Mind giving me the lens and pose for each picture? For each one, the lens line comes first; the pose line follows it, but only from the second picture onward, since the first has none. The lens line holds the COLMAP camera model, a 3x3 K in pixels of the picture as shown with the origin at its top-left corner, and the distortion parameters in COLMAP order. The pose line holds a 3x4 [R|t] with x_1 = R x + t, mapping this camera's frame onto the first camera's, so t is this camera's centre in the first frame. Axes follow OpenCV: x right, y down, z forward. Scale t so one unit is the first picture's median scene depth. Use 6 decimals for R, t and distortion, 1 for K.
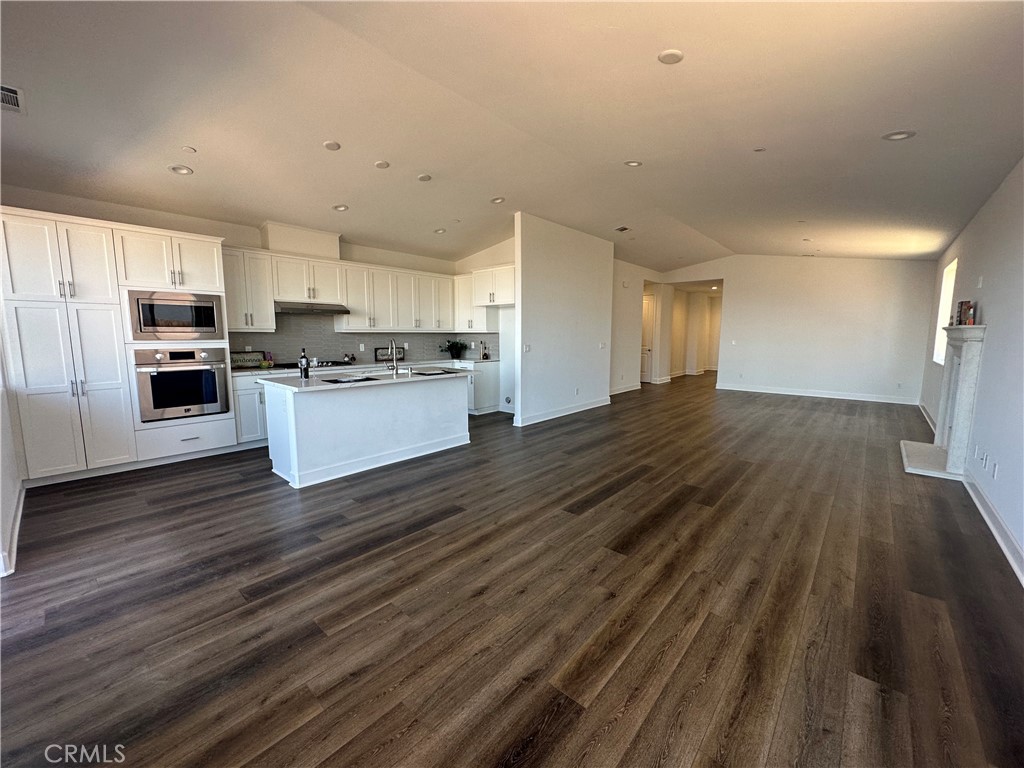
lens RADIAL K [[408.8, 0, 511.7], [0, 408.8, 382.8], [0, 0, 1]] dist [-0.004204, 0.000757]
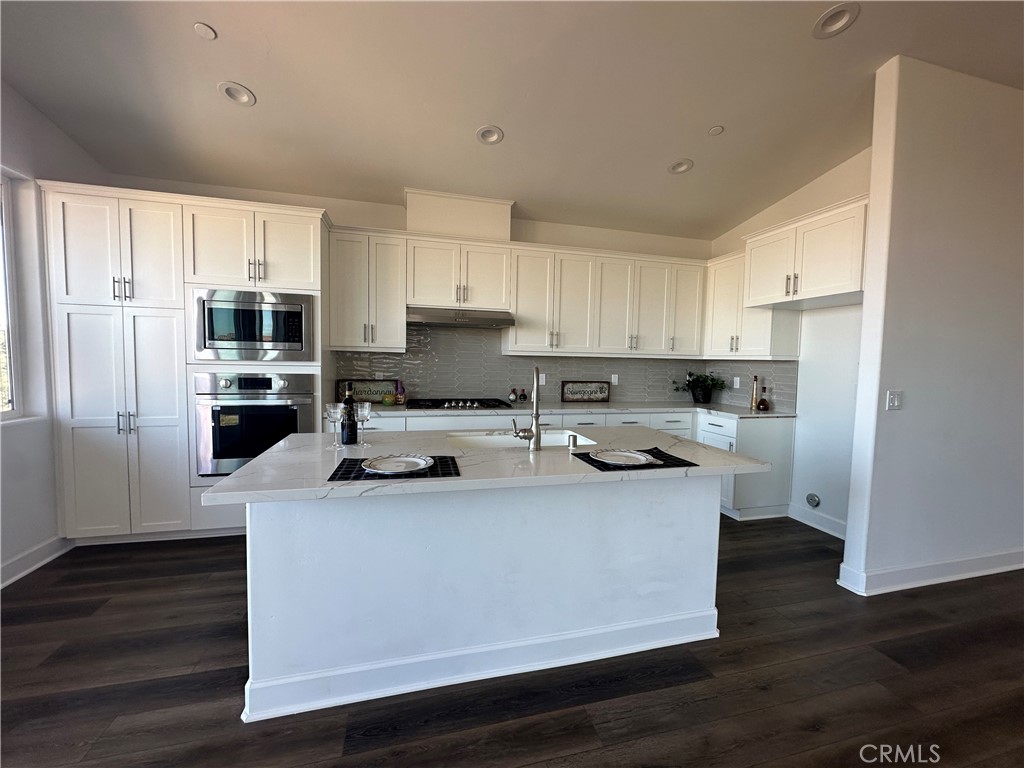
lens RADIAL K [[408.8, 0, 511.7], [0, 408.8, 382.7], [0, 0, 1]] dist [-0.004204, 0.000757]
pose [[0.831257, 0.048819, -0.553741, -0.061575], [-0.085927, 0.995448, -0.041229, -0.062214], [0.549207, 0.081854, 0.831668, 0.544106]]
